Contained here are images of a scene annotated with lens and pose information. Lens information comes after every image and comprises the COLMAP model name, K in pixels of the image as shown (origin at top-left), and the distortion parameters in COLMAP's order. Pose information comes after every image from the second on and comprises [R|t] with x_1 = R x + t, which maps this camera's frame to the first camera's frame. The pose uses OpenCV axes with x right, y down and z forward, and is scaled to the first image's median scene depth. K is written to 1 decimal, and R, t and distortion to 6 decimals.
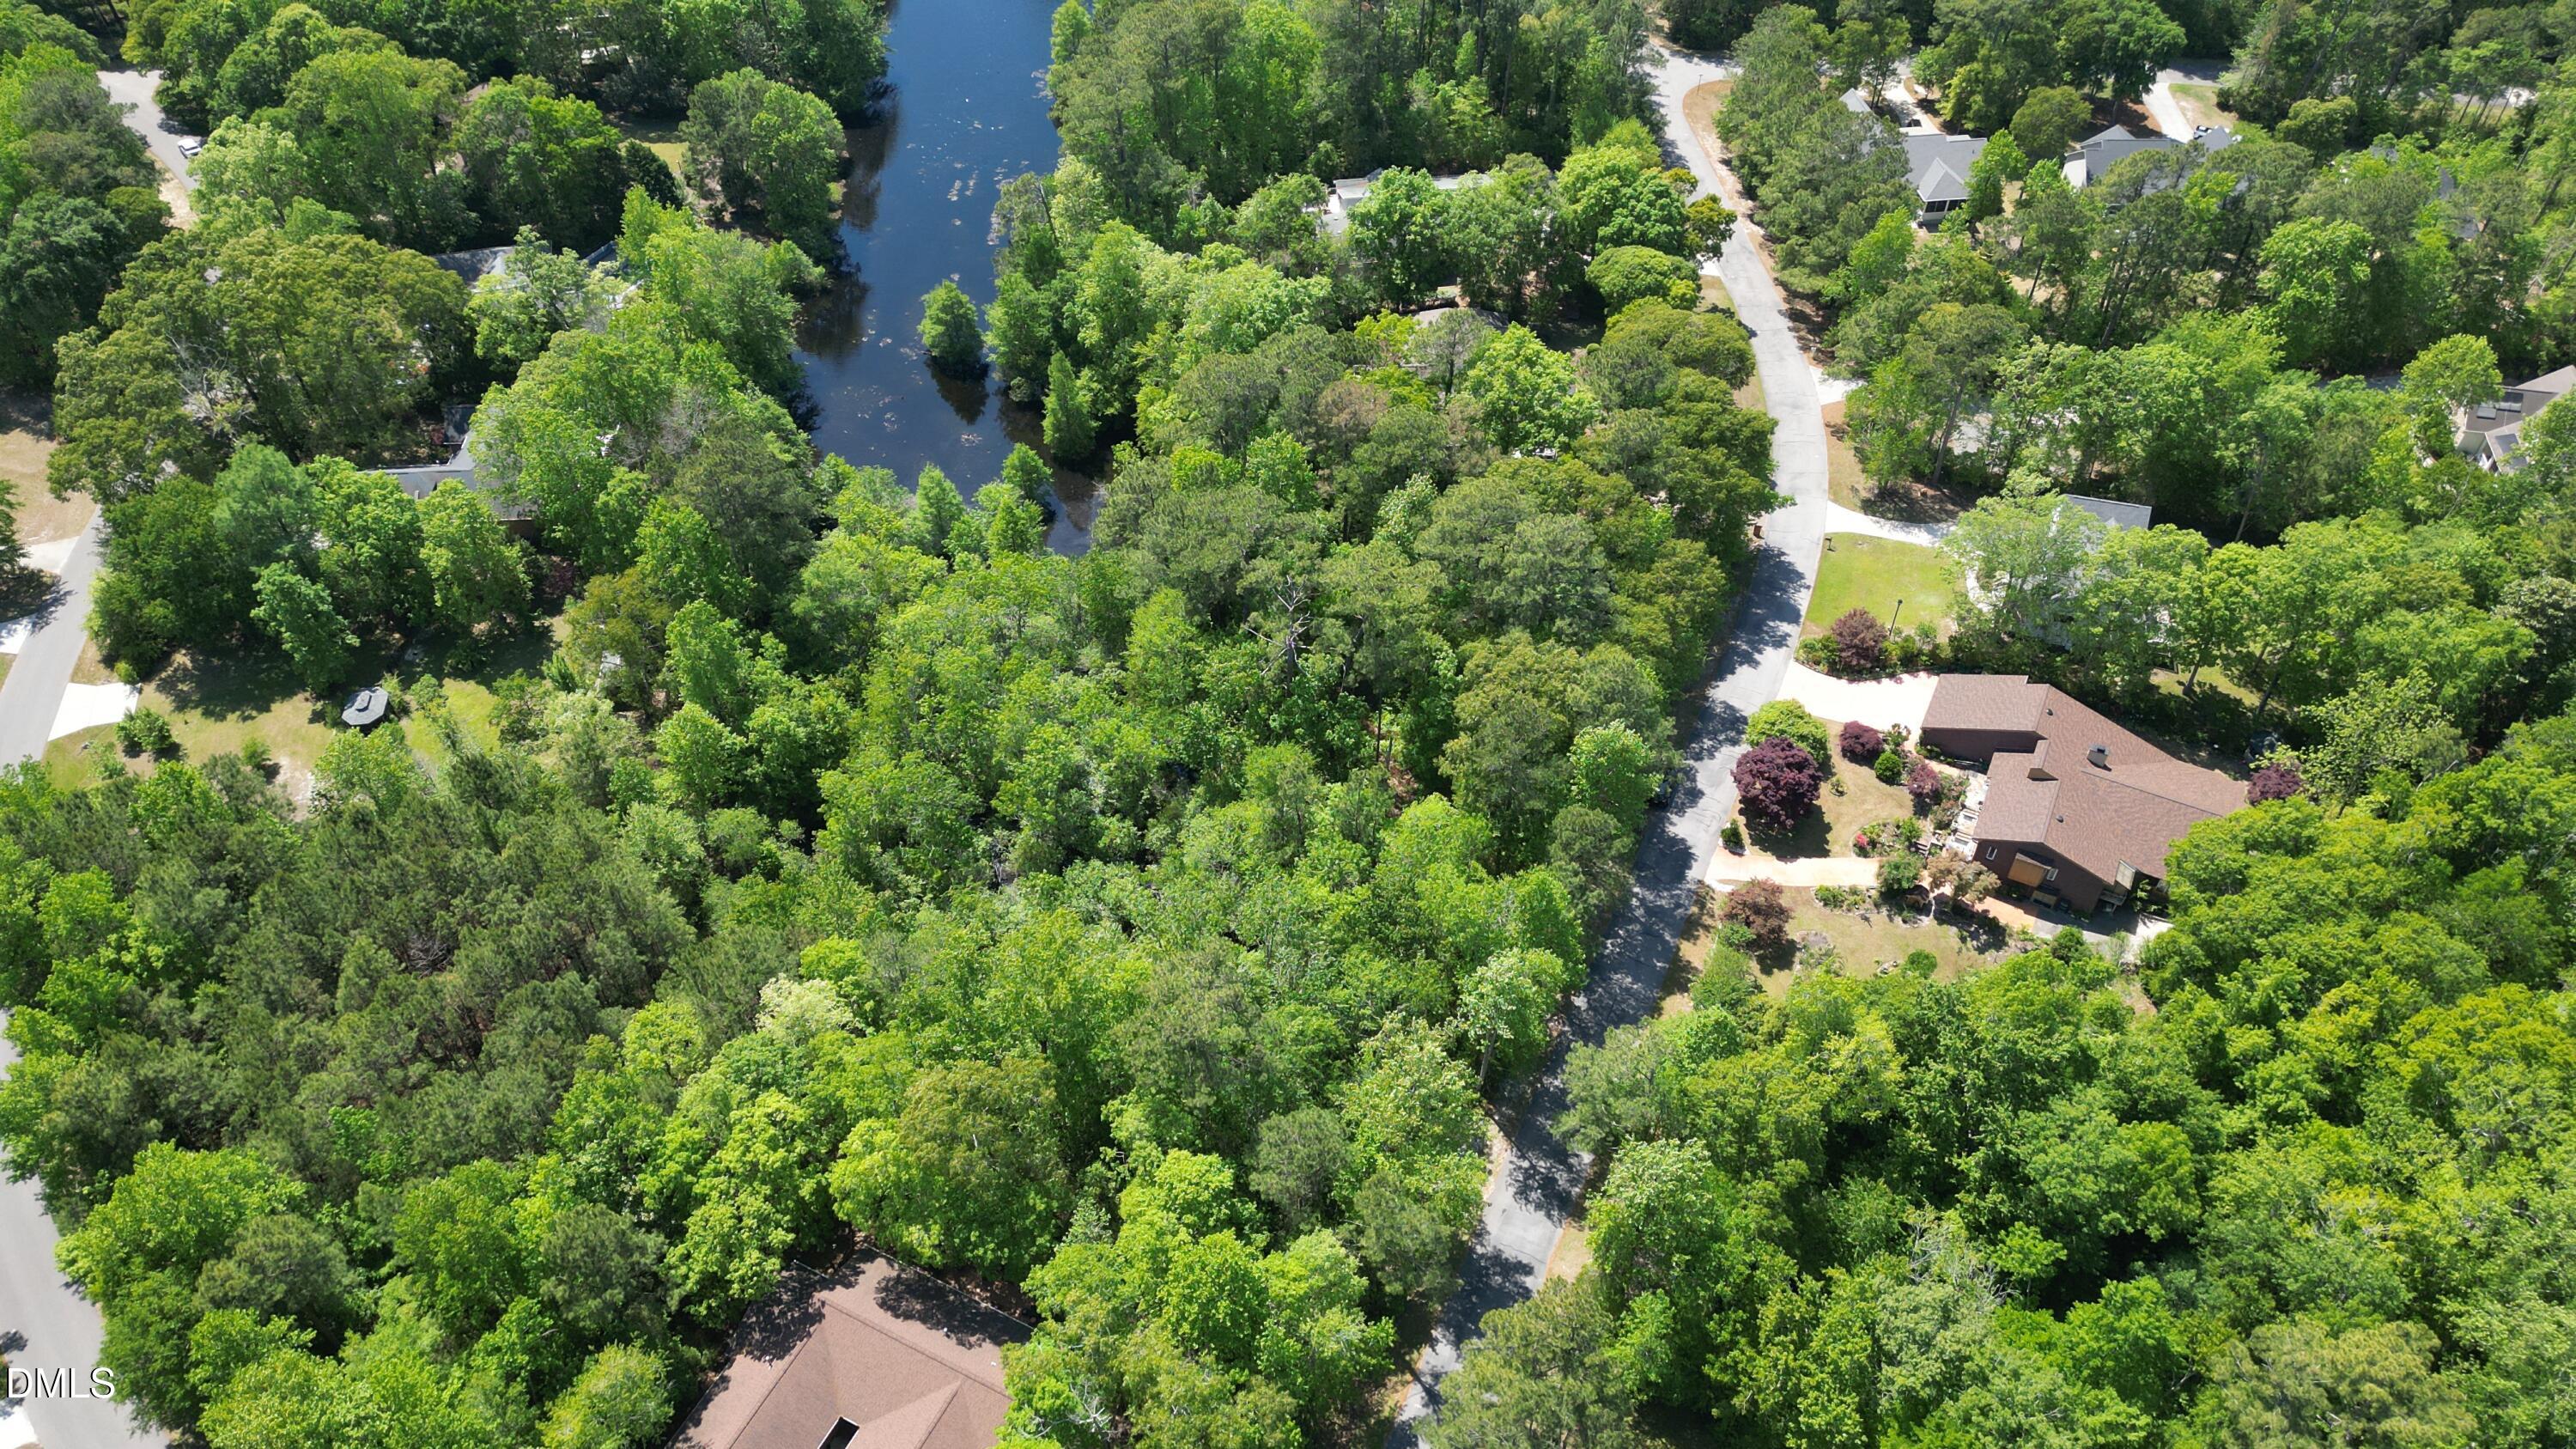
lens RADIAL K [[1811.0, 0, 1292.6], [0, 1811.0, 743.5], [0, 0, 1]] dist [0.060443, -0.040504]
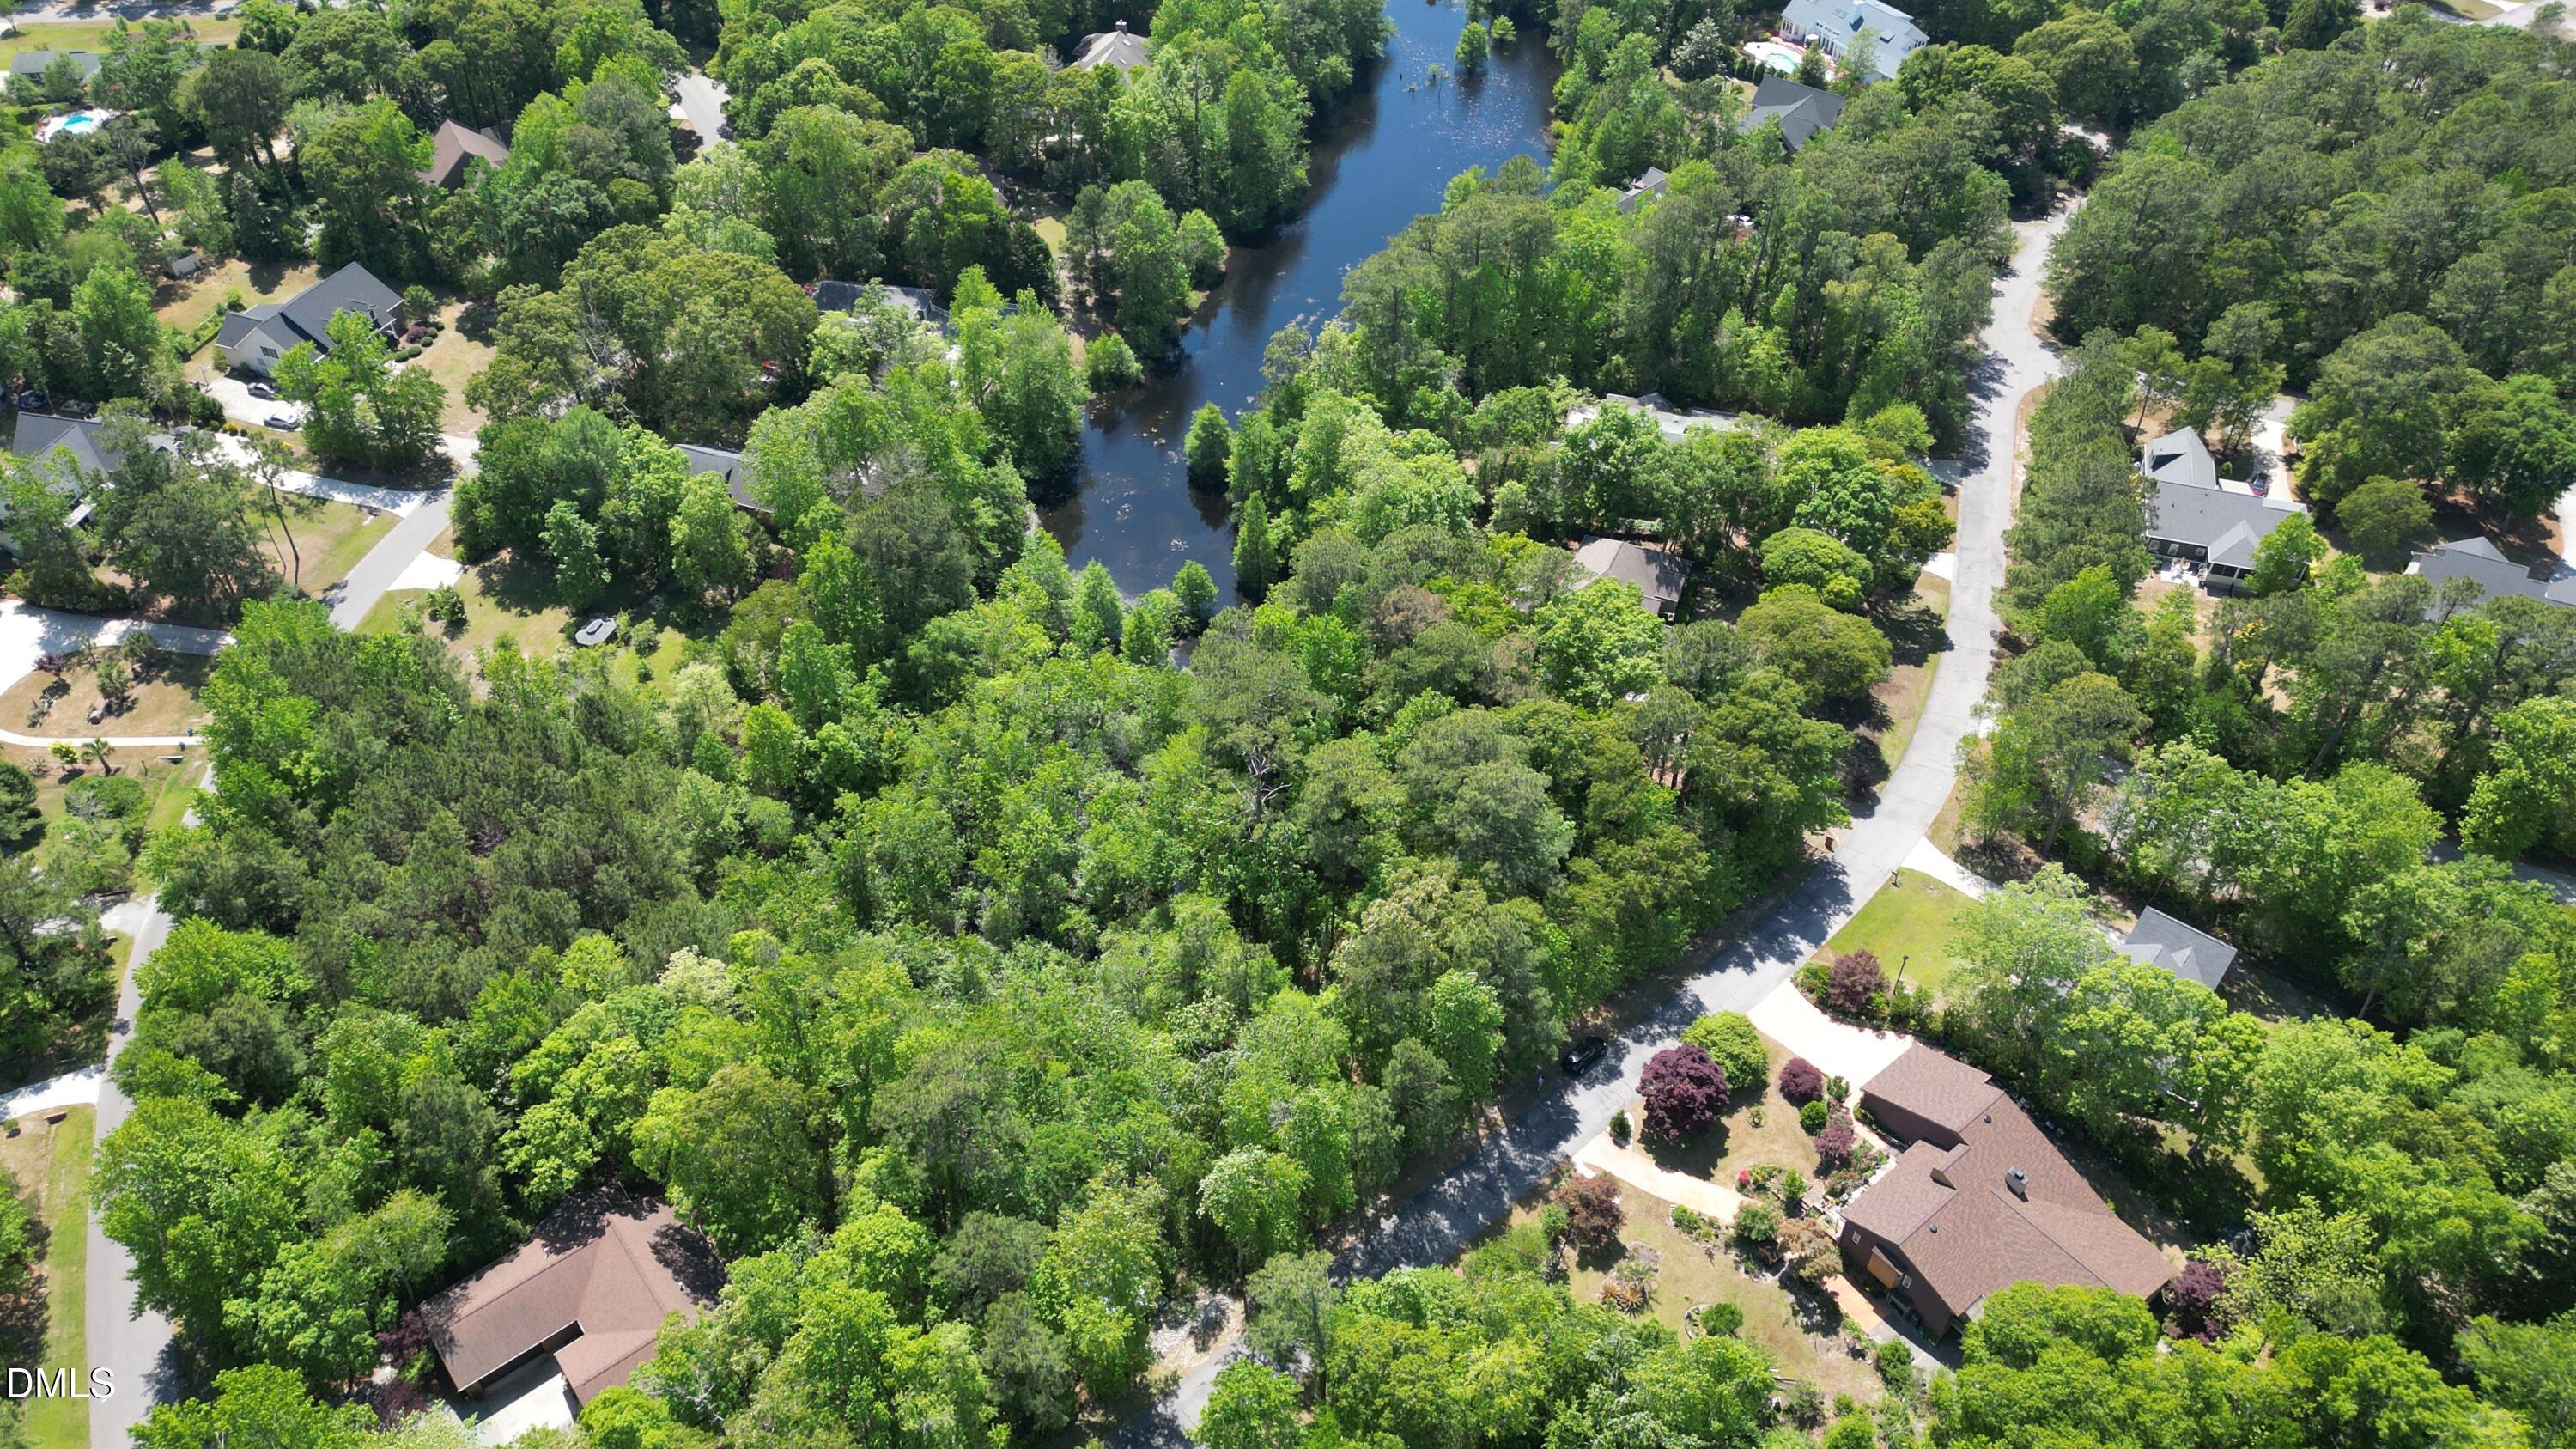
lens RADIAL K [[1842.8, 0, 1288.0], [0, 1842.8, 724.5], [0, 0, 1]] dist [0.093779, -0.097907]
pose [[0.909138, 0.284811, -0.303892, 0.305841], [-0.302185, 0.953189, -0.010692, -0.087314], [0.286621, 0.101551, 0.952647, -0.038402]]
